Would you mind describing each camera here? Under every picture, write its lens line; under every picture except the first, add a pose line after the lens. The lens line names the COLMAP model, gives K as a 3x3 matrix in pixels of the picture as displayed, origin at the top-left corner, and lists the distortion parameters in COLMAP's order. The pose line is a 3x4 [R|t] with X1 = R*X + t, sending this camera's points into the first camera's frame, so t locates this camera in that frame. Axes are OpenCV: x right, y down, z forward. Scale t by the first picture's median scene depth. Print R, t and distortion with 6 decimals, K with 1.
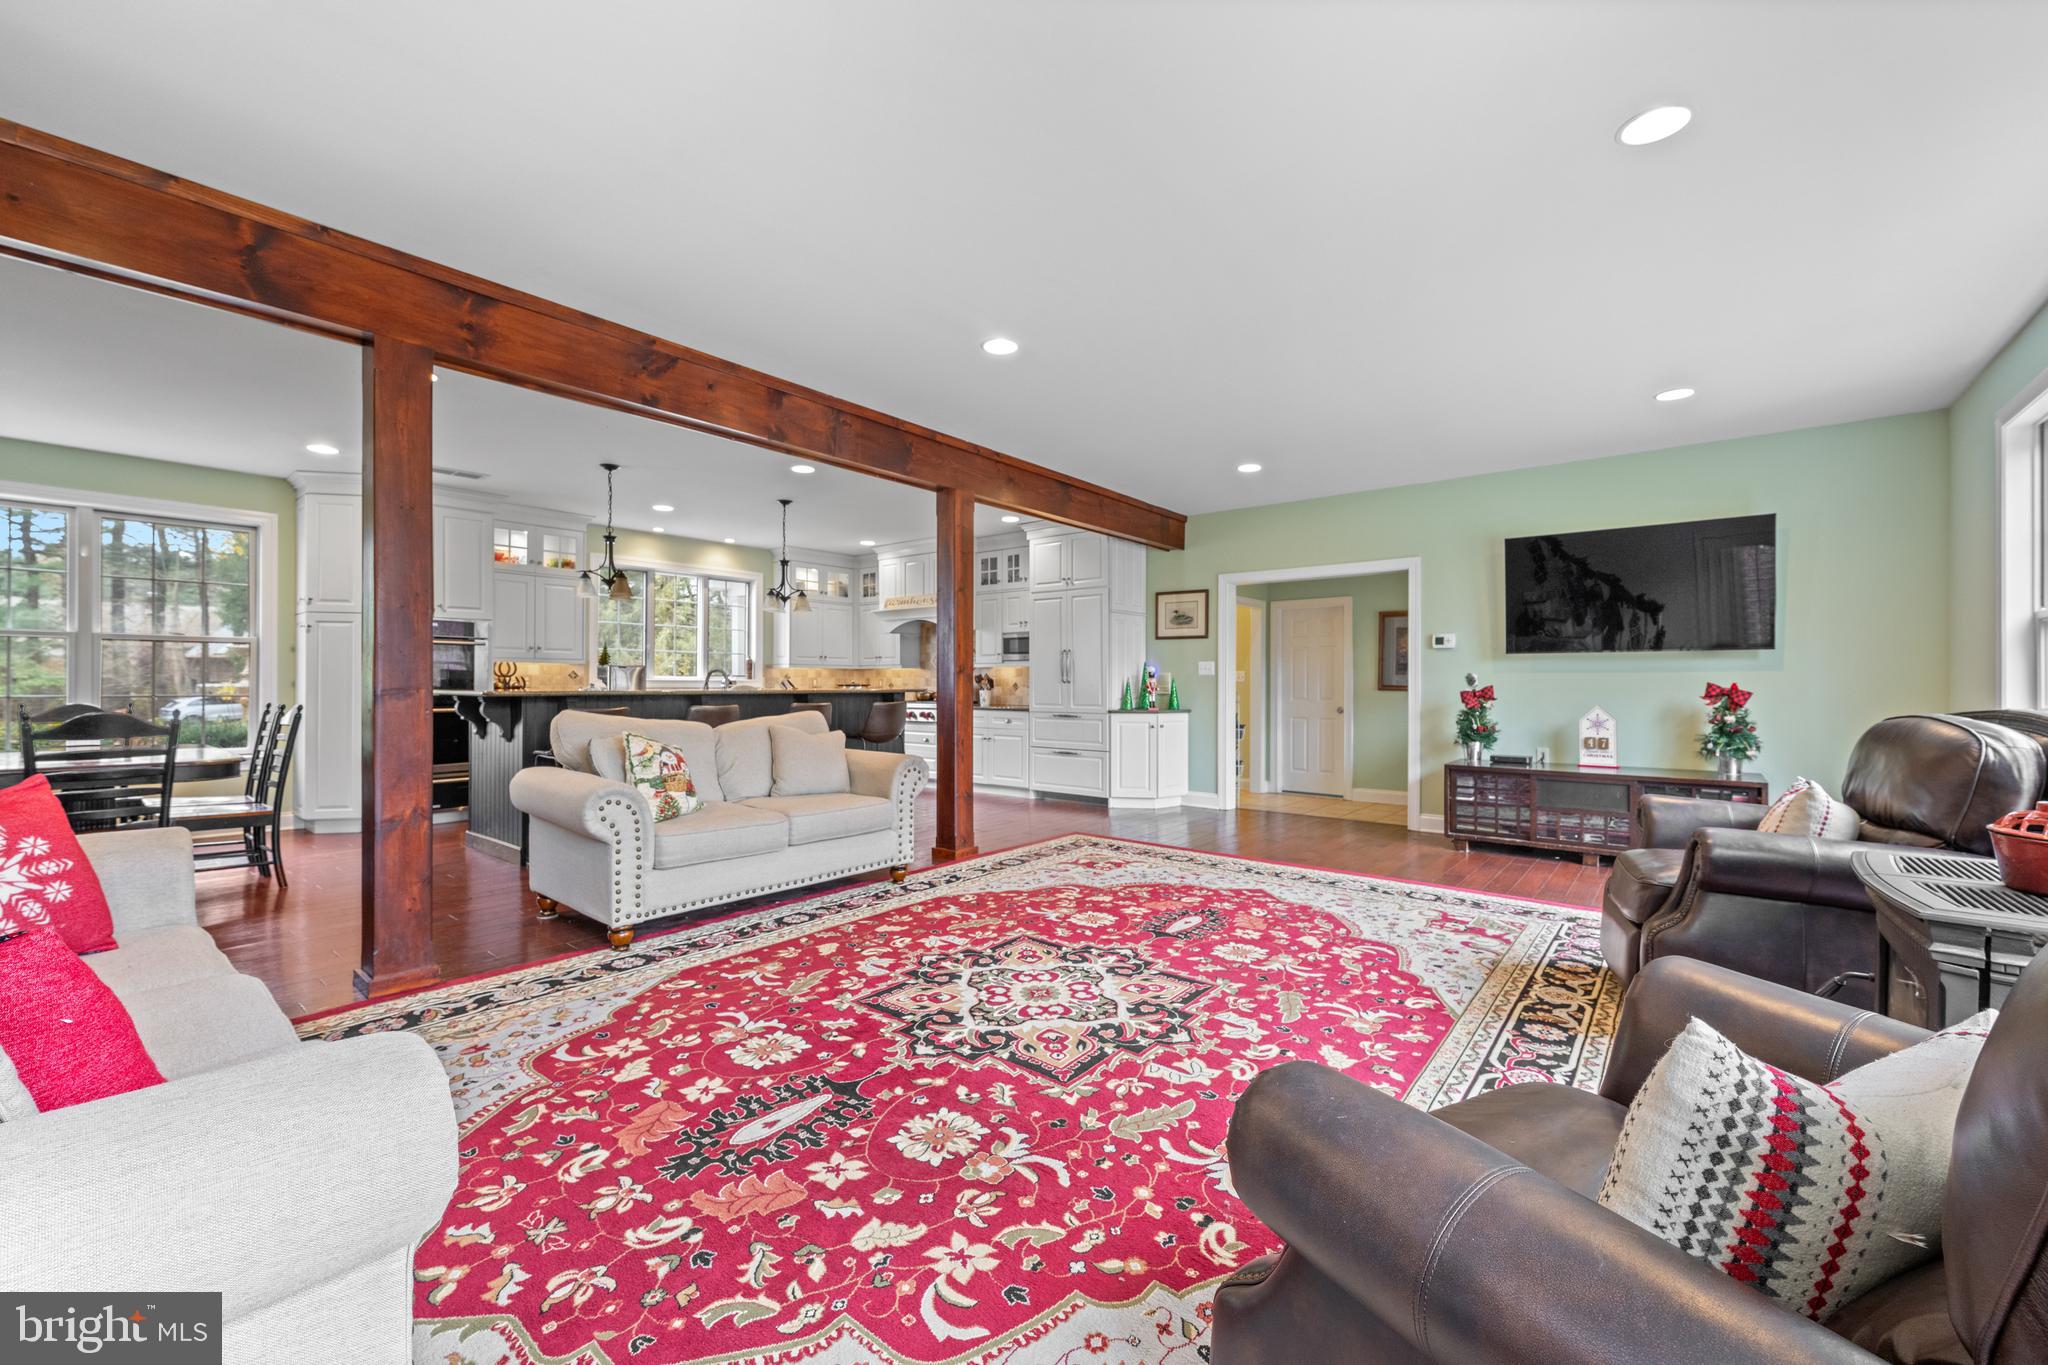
lens RADIAL K [[821.9, 0, 1029.3], [0, 821.9, 683.7], [0, 0, 1]] dist [0.000137, -0.000232]
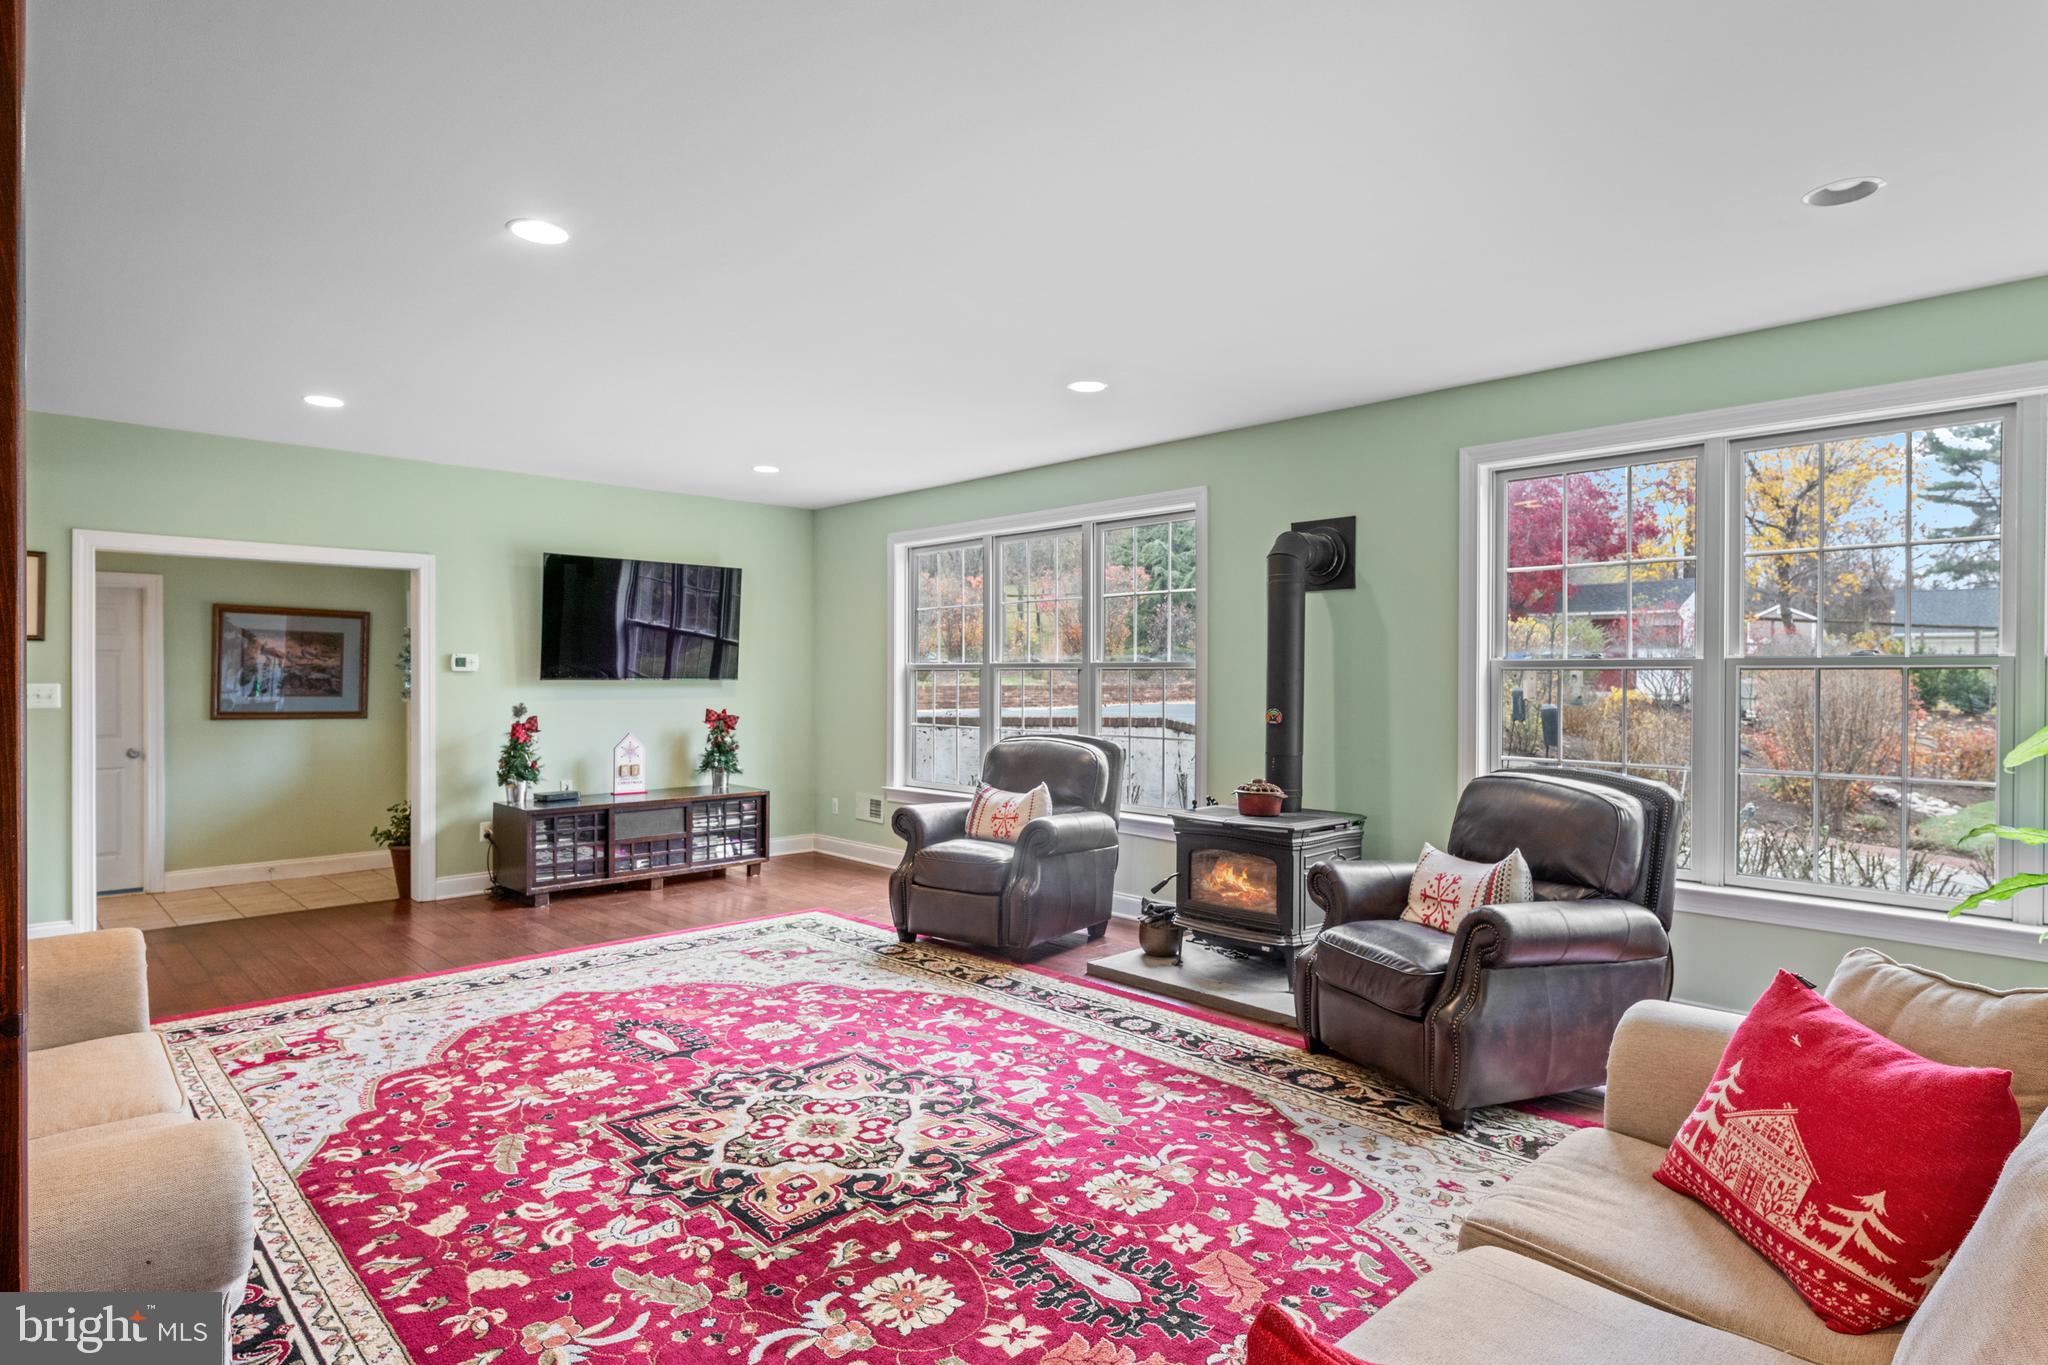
lens RADIAL K [[1072.0, 0, 1020.8], [0, 1072.0, 686.0], [0, 0, 1]] dist [-0.000908, 0.000539]
pose [[0.120963, -0.009960, 0.992607, -0.961138], [-0.001971, 0.999945, 0.010273, -0.078919], [-0.992655, -0.003199, 0.120937, 0.618351]]
